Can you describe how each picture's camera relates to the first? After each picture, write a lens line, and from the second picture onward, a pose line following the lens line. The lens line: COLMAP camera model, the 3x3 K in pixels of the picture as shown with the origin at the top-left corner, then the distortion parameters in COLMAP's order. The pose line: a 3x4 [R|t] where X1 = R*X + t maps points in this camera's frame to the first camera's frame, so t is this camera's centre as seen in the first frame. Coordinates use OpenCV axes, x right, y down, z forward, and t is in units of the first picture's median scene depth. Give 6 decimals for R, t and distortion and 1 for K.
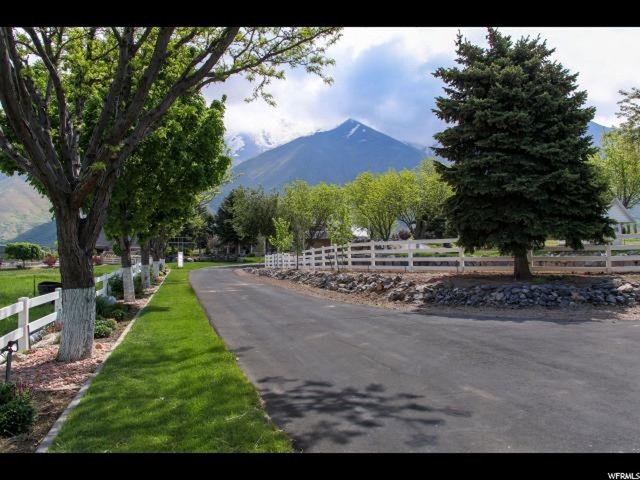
lens RADIAL K [[500.7, 0, 319.8], [0, 500.7, 240.6], [0, 0, 1]] dist [-0.010584, -0.005962]
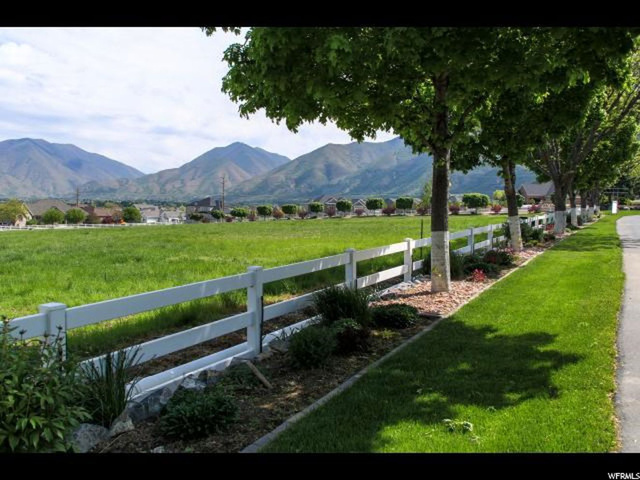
lens RADIAL K [[500.7, 0, 320.1], [0, 500.7, 239.0], [0, 0, 1]] dist [-0.010584, -0.005962]
pose [[0.684516, 0.057786, -0.726704, 0.149652], [0.013338, 0.995694, 0.091738, -0.007141], [0.728875, -0.072489, 0.680798, -0.442822]]
